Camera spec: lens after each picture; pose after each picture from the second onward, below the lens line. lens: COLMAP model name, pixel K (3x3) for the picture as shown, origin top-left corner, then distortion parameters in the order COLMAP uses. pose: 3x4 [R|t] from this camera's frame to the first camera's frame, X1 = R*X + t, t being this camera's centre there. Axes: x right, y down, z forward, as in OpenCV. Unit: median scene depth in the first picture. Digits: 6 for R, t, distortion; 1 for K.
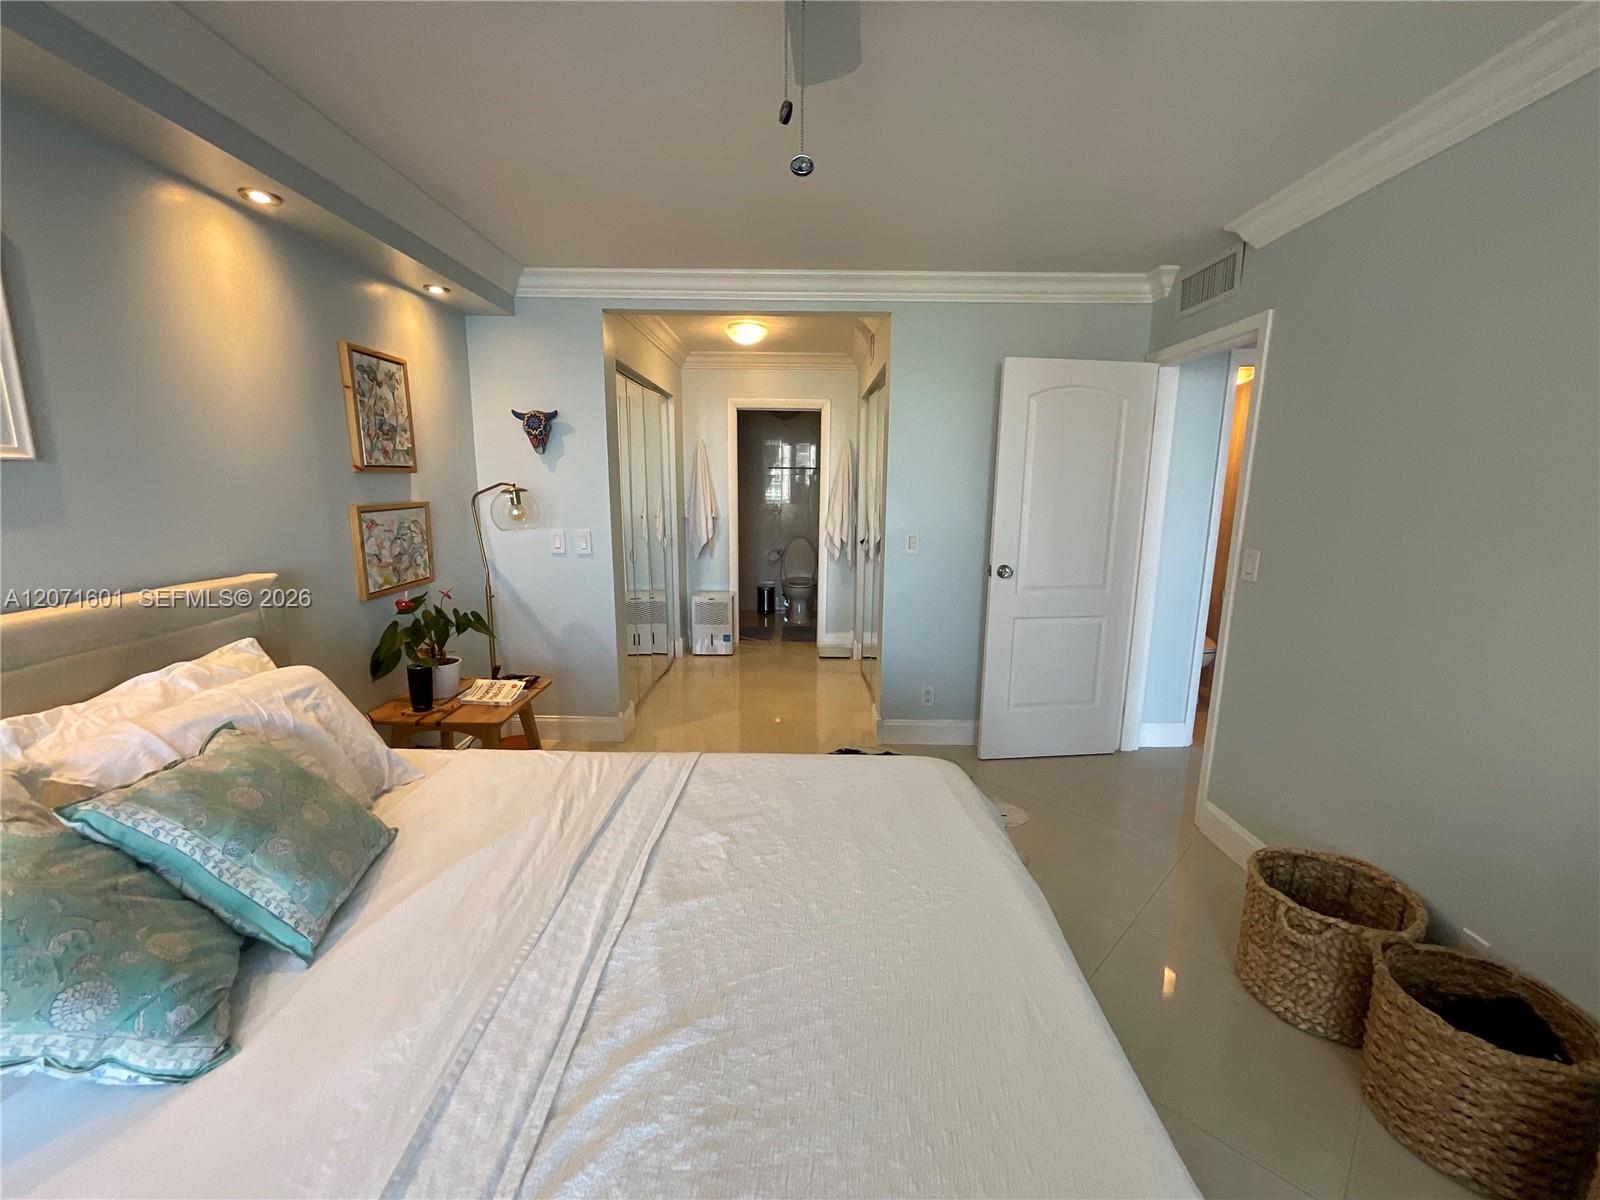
lens RADIAL K [[651.7, 0, 799.2], [0, 651.7, 599.5], [0, 0, 1]] dist [-0.003855, 0.000893]
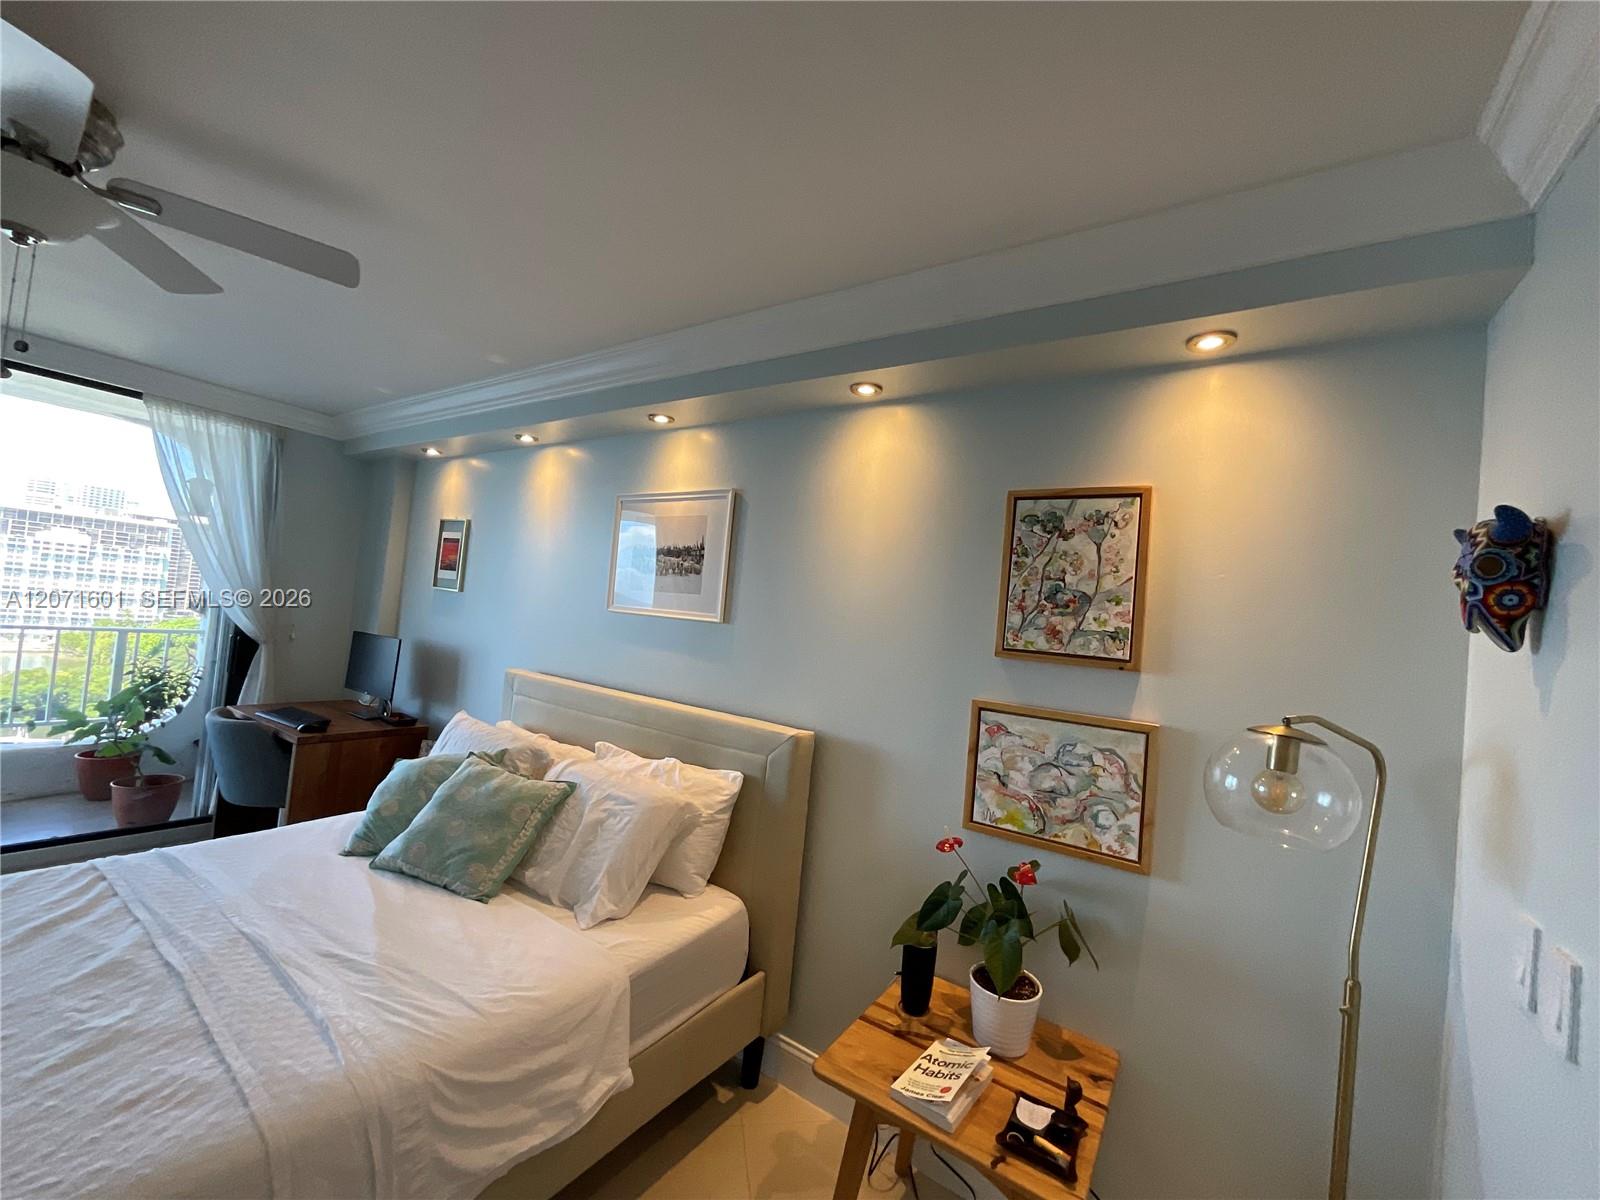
lens RADIAL K [[651.7, 0, 799.2], [0, 651.7, 599.5], [0, 0, 1]] dist [-0.003855, 0.000893]
pose [[-0.550429, -0.091539, -0.829848, 0.060580], [-0.247410, 0.967208, 0.057413, -0.228443], [0.797381, 0.236915, -0.555027, 1.130828]]
